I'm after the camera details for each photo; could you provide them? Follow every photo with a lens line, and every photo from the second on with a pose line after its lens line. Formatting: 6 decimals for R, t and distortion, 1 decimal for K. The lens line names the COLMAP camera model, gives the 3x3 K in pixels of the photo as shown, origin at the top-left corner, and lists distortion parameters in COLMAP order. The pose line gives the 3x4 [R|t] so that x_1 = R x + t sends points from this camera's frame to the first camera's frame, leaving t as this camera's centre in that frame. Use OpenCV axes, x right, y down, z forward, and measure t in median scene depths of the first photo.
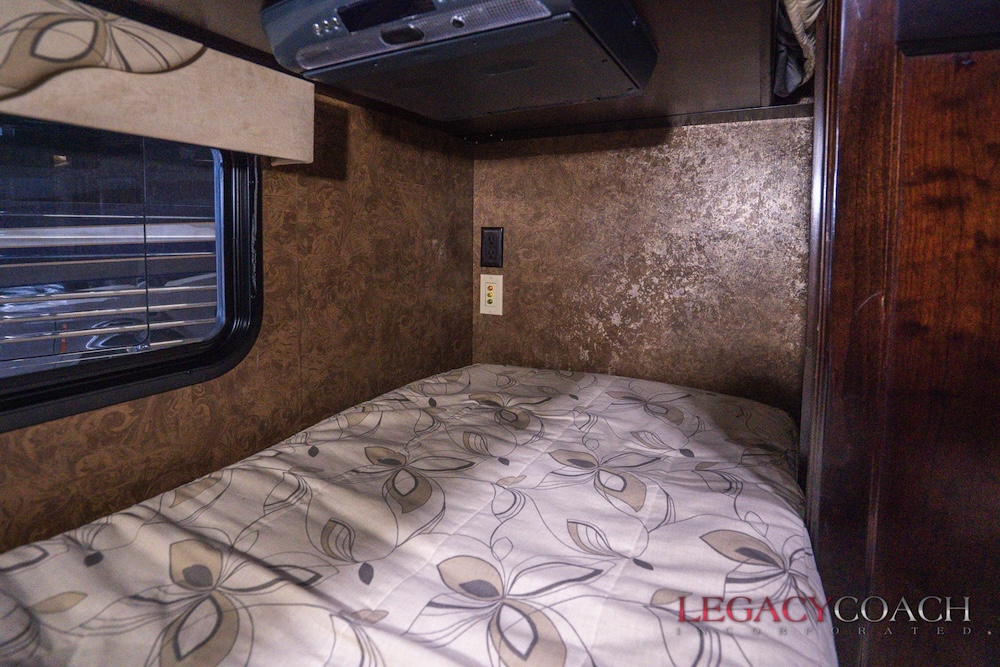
lens RADIAL K [[512.2, 0, 505.7], [0, 512.2, 273.2], [0, 0, 1]] dist [-0.041004, 0.010136]
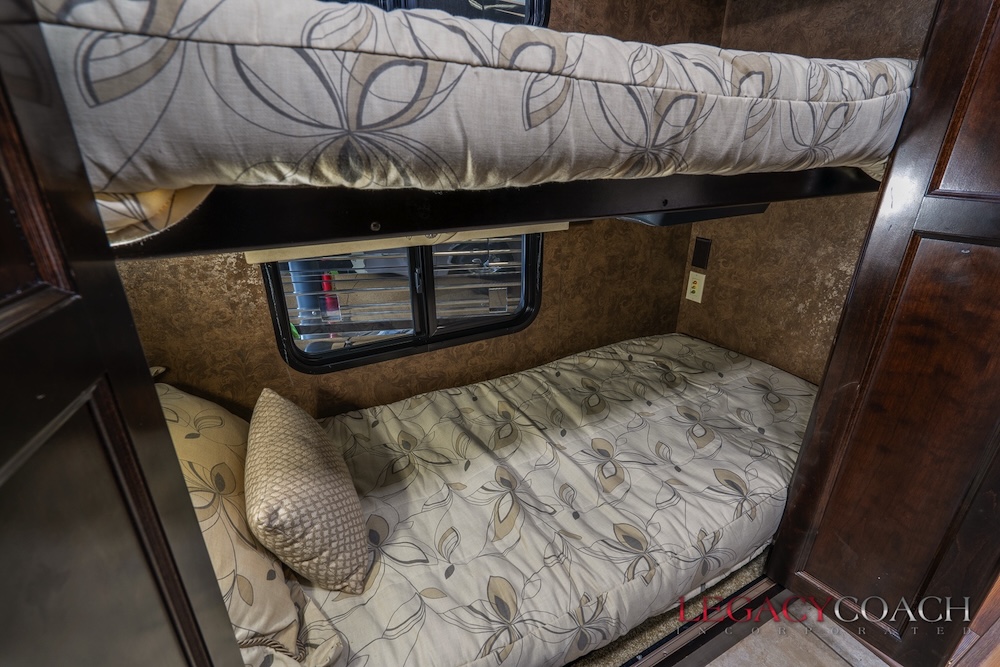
lens RADIAL K [[438.4, 0, 489.2], [0, 438.4, 331.9], [0, 0, 1]] dist [0.000215, -0.000244]
pose [[0.815600, 0.188783, -0.546953, 0.335732], [-0.014660, 0.951717, 0.306628, -0.353686], [0.578431, -0.242067, 0.778987, -0.512409]]
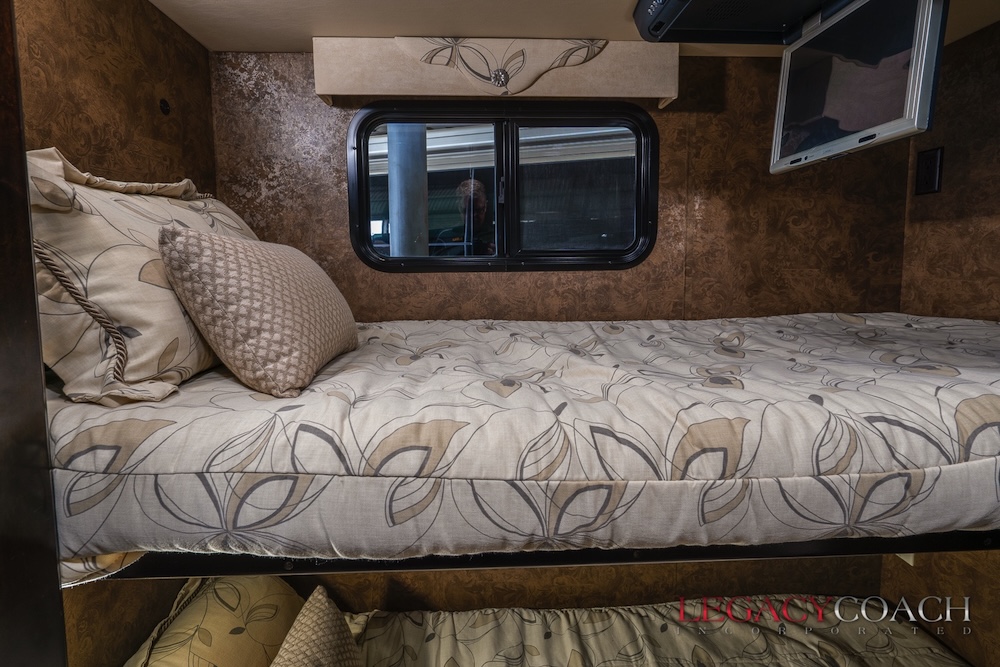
lens RADIAL K [[461.5, 0, 485.7], [0, 461.5, 318.5], [0, 0, 1]] dist [-0.002861, 0.001973]
pose [[0.500743, 0.056494, -0.863750, 0.550255], [-0.049999, 0.998090, 0.036295, -0.656220], [0.864151, 0.025013, 0.502611, -0.264287]]
